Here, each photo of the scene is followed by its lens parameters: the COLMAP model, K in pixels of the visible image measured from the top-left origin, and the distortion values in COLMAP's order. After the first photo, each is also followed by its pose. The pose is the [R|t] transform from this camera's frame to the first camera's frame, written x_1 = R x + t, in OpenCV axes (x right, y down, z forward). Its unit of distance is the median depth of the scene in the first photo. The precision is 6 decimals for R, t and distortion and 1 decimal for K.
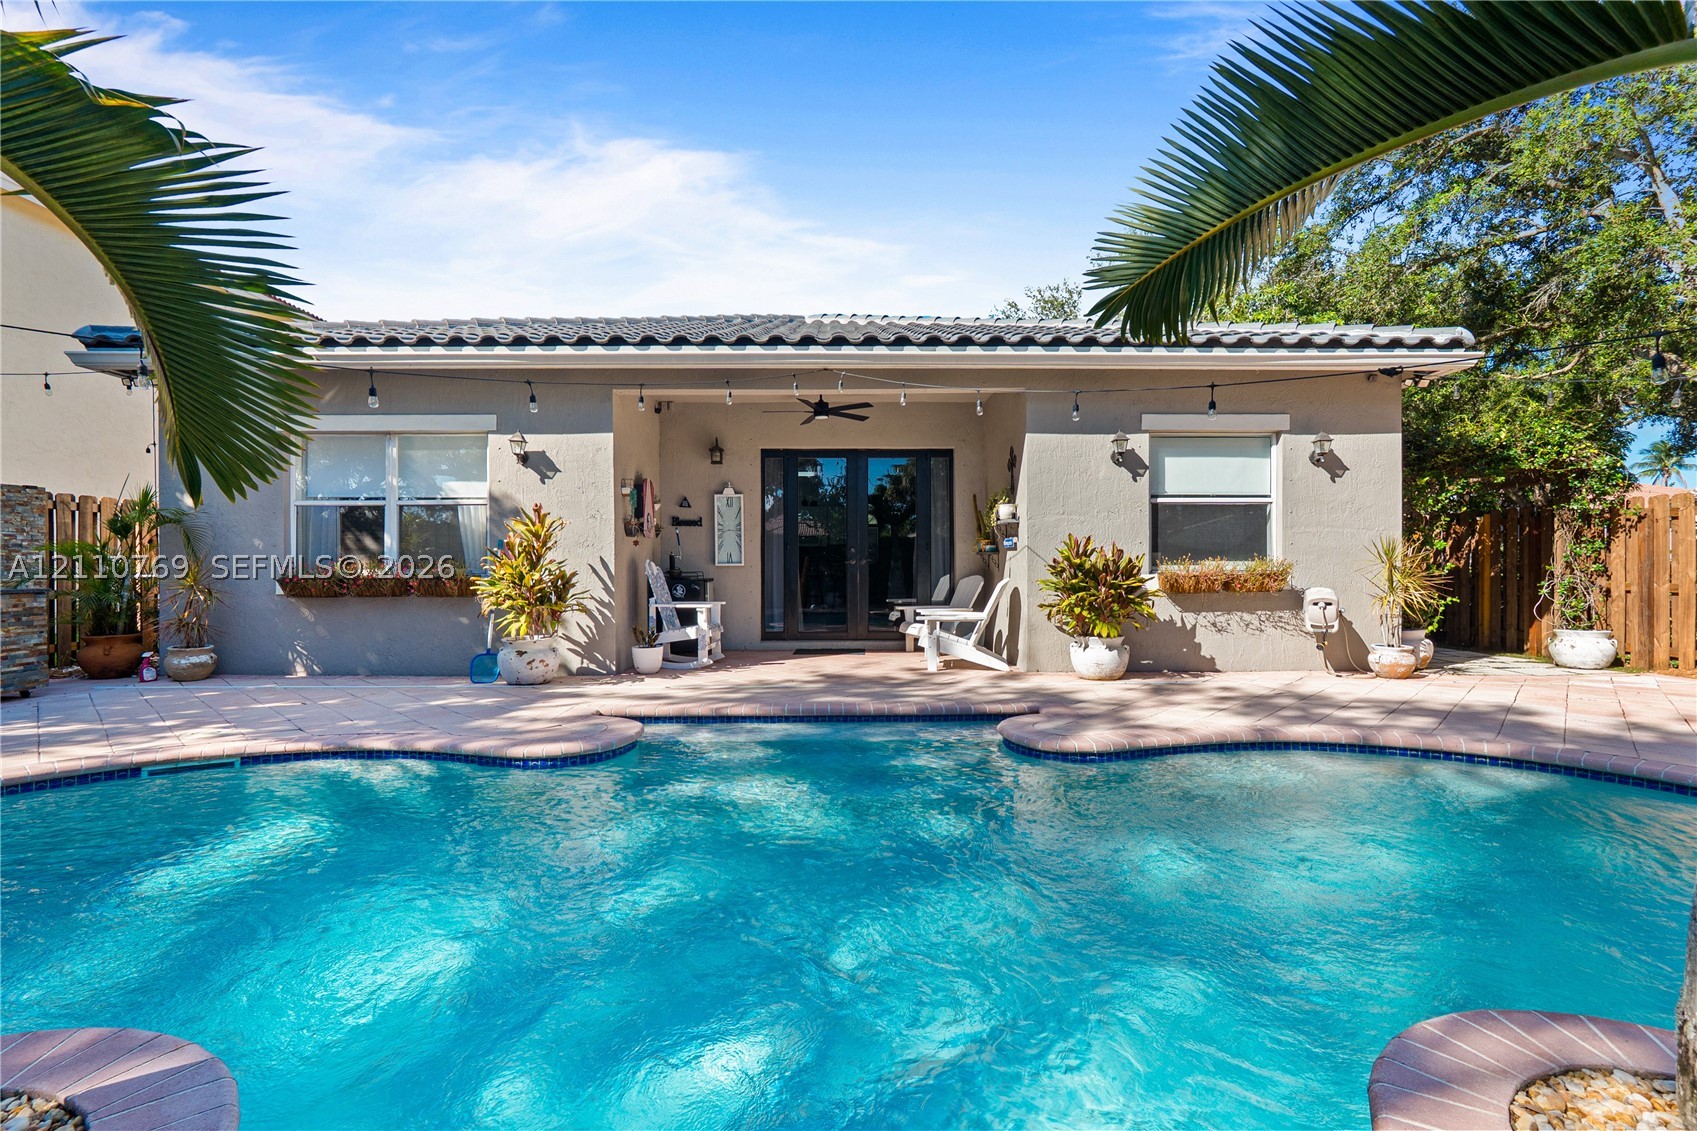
lens RADIAL K [[783.3, 0, 844.5], [0, 783.3, 556.1], [0, 0, 1]] dist [-0.003153, 0.000187]
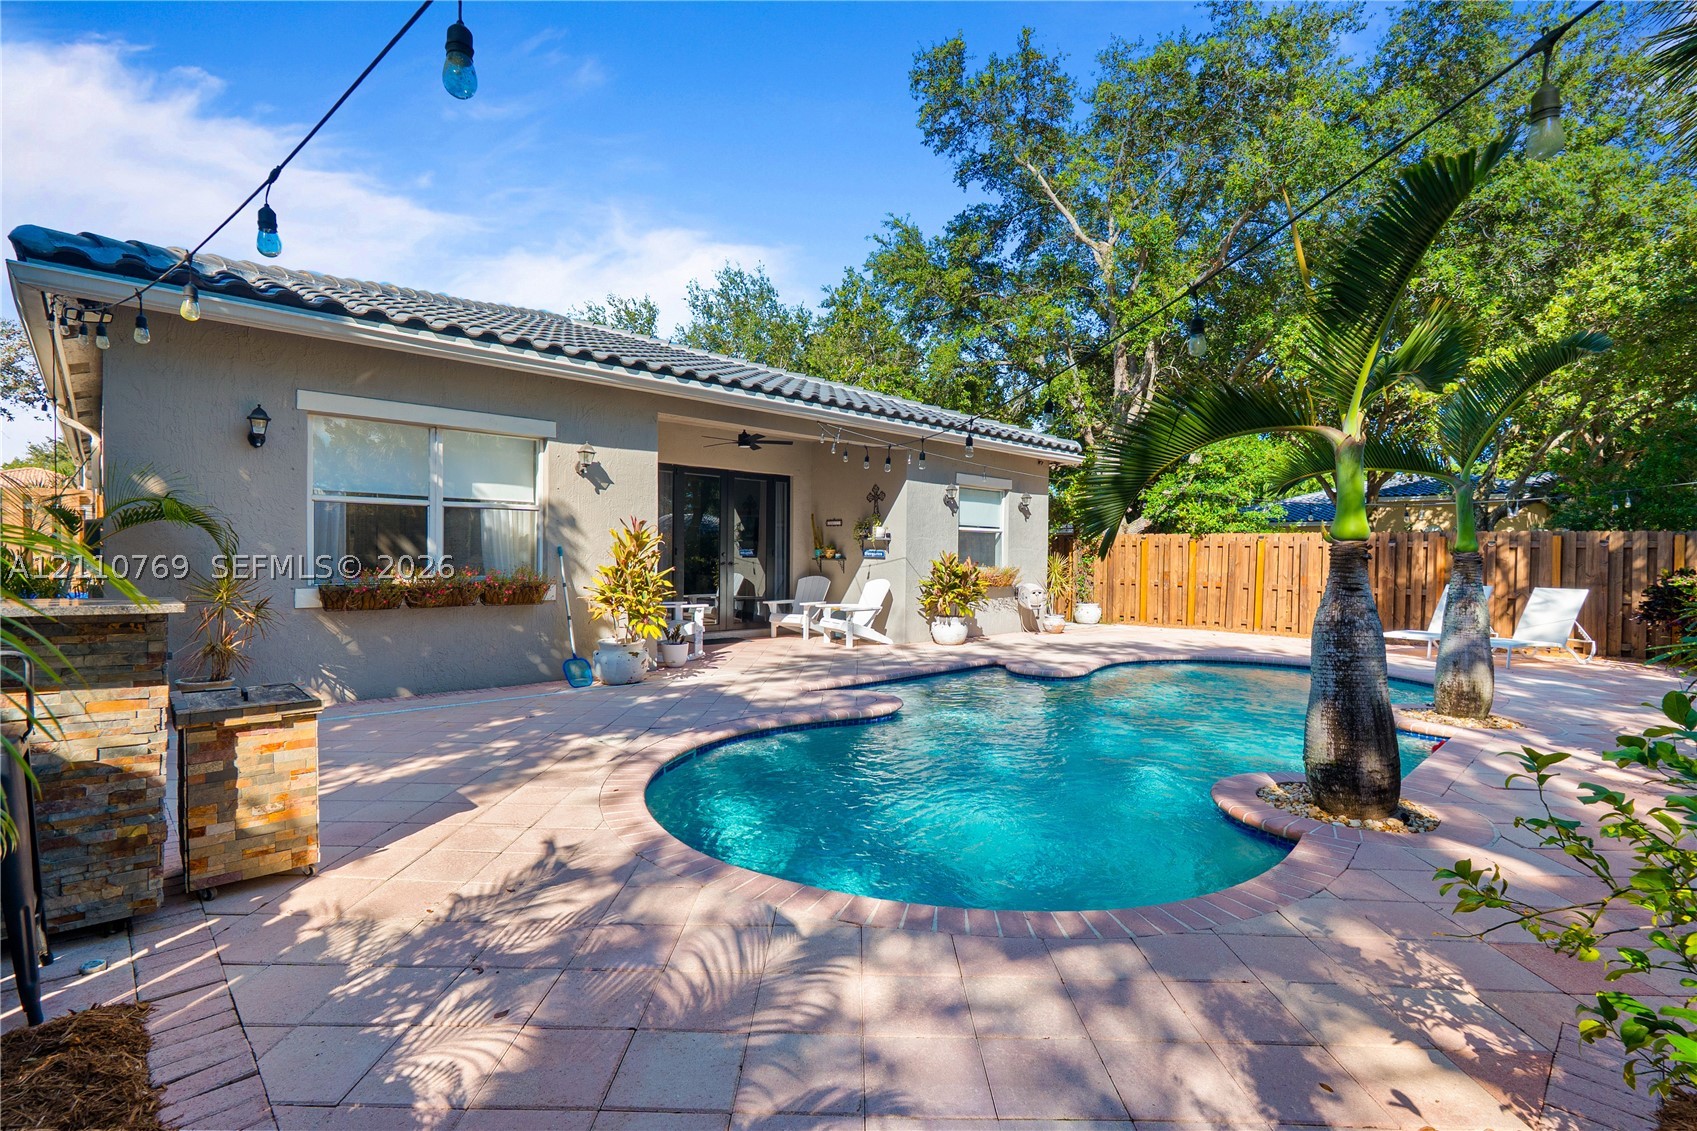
lens RADIAL K [[763.7, 0, 848.5], [0, 763.7, 565.5], [0, 0, 1]] dist [-0.000012, 0.000060]
pose [[0.740361, 0.001850, 0.672207, -0.794703], [-0.006337, 0.999971, 0.004228, -0.002863], [-0.672180, -0.007390, 0.740351, 0.018402]]
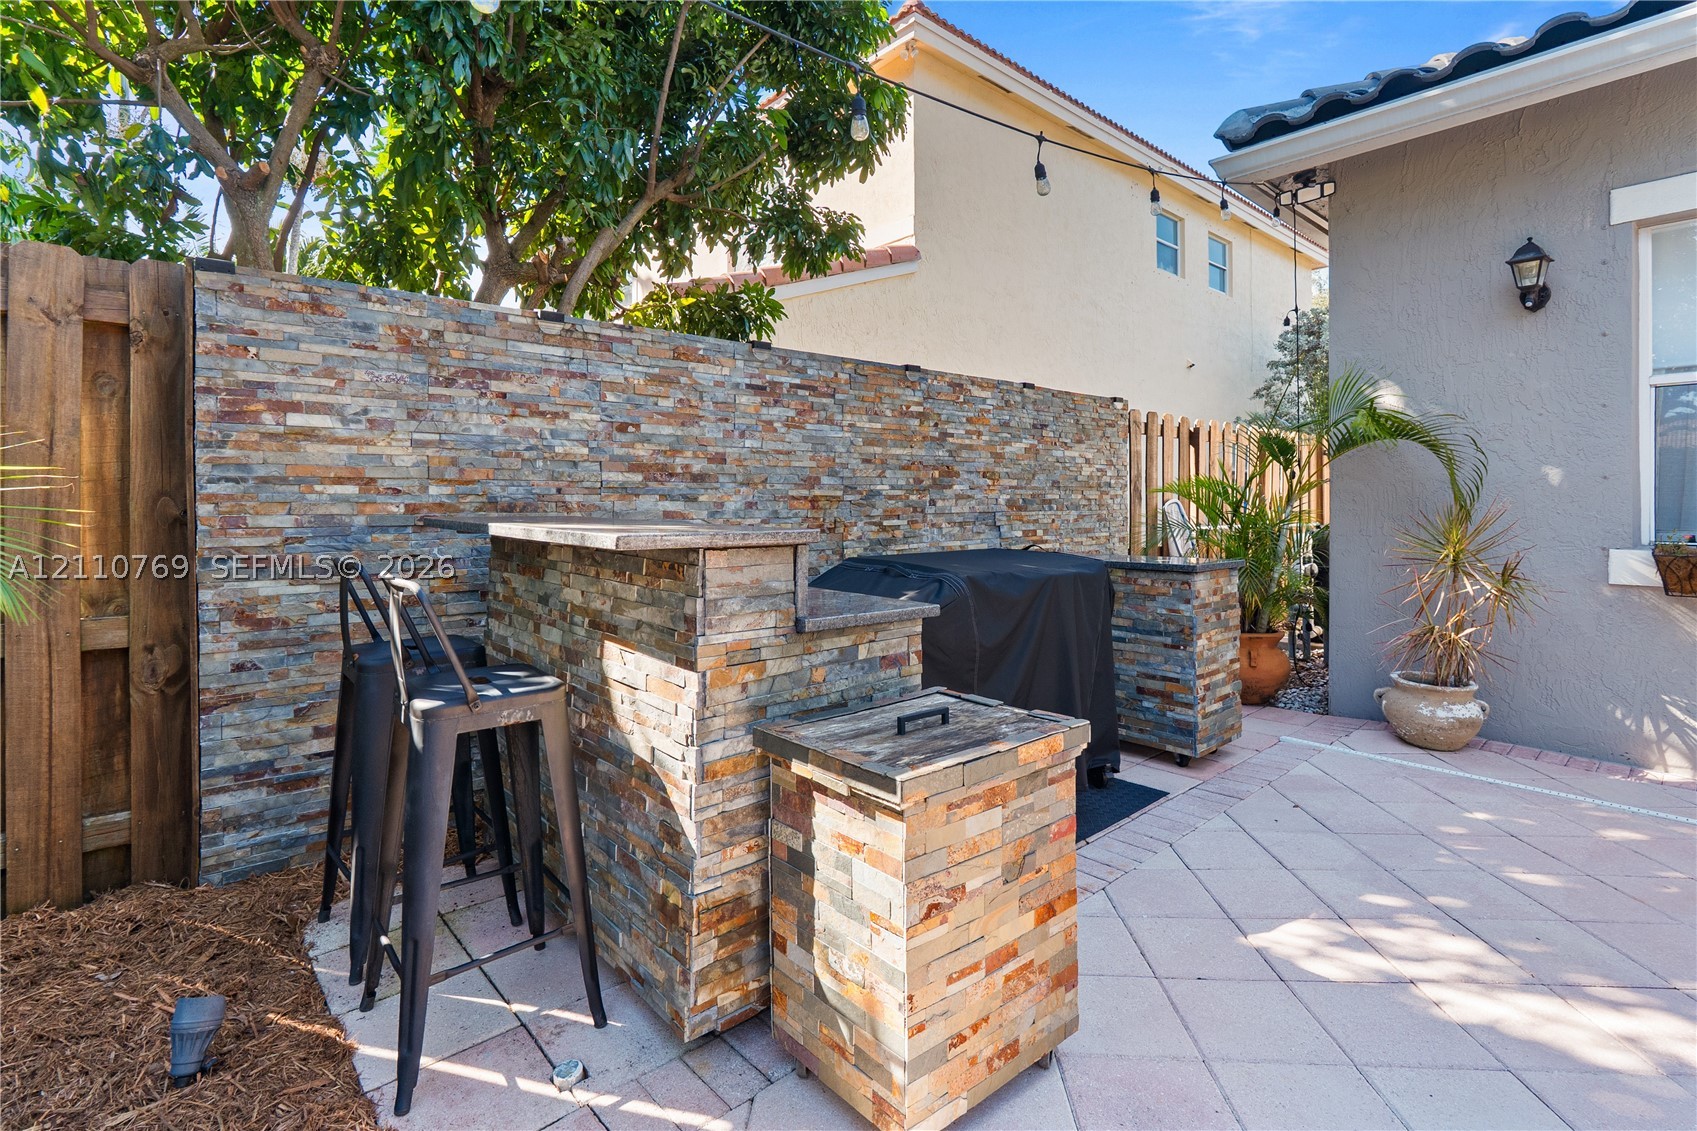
lens RADIAL K [[796.8, 0, 793.8], [0, 796.8, 510.8], [0, 0, 1]] dist [-0.002545, -0.000927]
pose [[0.620606, 0.002567, -0.784118, -0.626978], [-0.006091, 0.999980, -0.001547, 0.009159], [0.784099, 0.005736, 0.620610, 0.327698]]
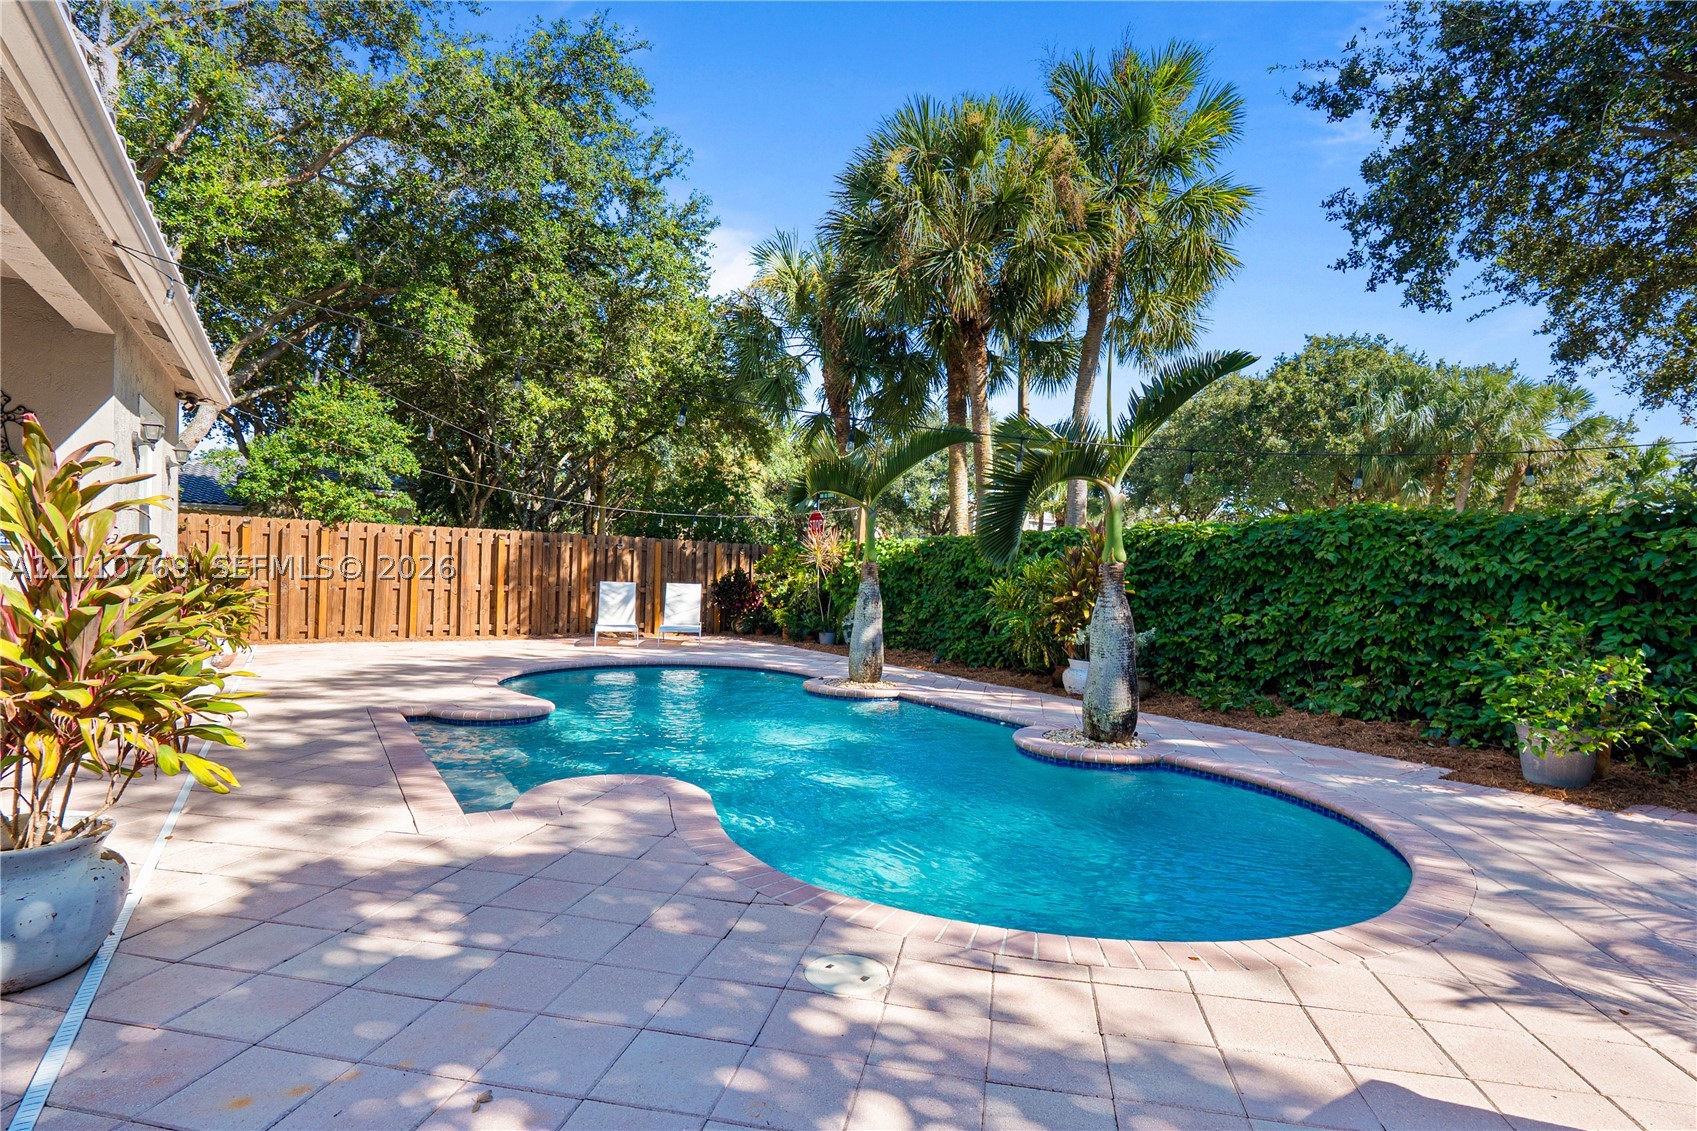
lens RADIAL K [[827.9, 0, 855.7], [0, 827.9, 536.7], [0, 0, 1]] dist [0.011619, -0.000119]
pose [[-0.532639, 0.016557, 0.846181, -0.792761], [-0.026809, 0.998977, -0.036422, -0.016099], [-0.845918, -0.042085, -0.531650, 0.800605]]
